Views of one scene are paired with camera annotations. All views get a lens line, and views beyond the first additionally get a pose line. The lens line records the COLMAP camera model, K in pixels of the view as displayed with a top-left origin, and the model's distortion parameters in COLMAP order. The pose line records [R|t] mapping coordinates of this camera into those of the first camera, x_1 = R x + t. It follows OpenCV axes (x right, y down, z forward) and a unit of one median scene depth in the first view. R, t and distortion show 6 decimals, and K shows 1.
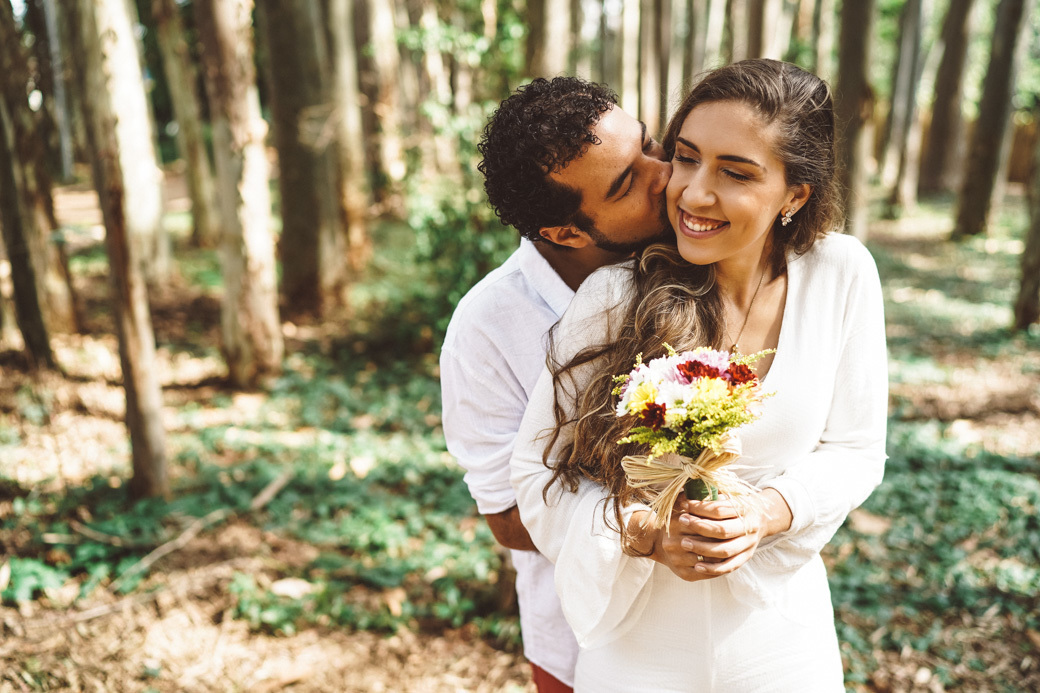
lens RADIAL K [[1064.6, 0, 520.0], [0, 1064.6, 346.5], [0, 0, 1]] dist [0.003112, -0.017791]
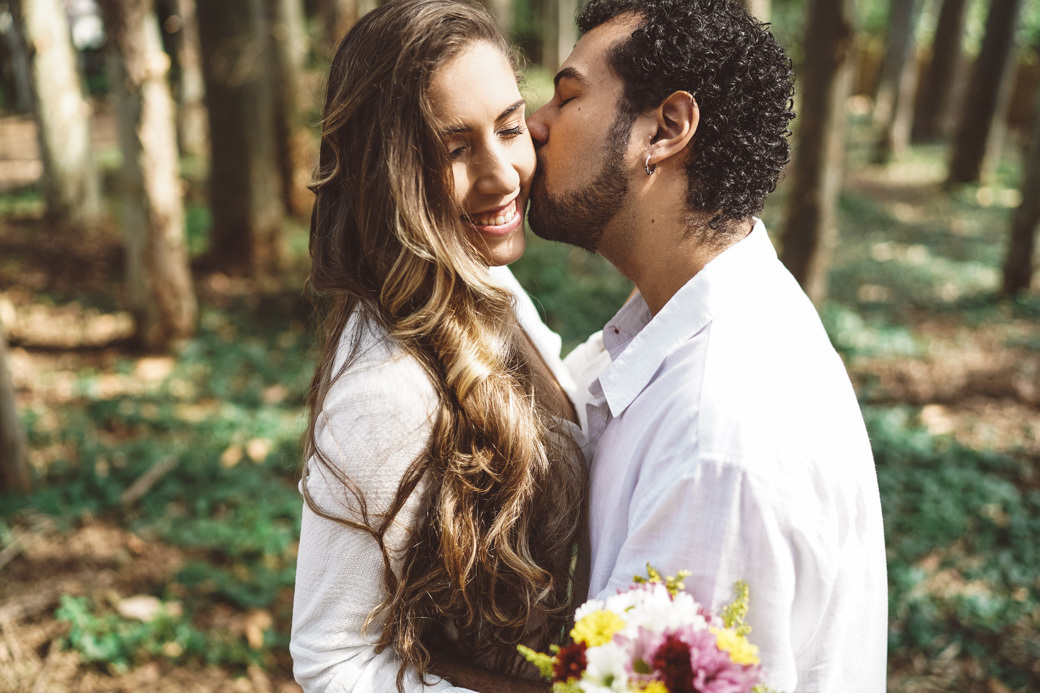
lens RADIAL K [[1064.6, 0, 520.0], [0, 1064.6, 346.5], [0, 0, 1]] dist [0.003112, -0.017791]
pose [[0.999943, 0.010125, 0.003418, 0.062054], [-0.010317, 0.998024, 0.061980, -0.029632], [-0.002783, -0.062012, 0.998072, 0.108709]]
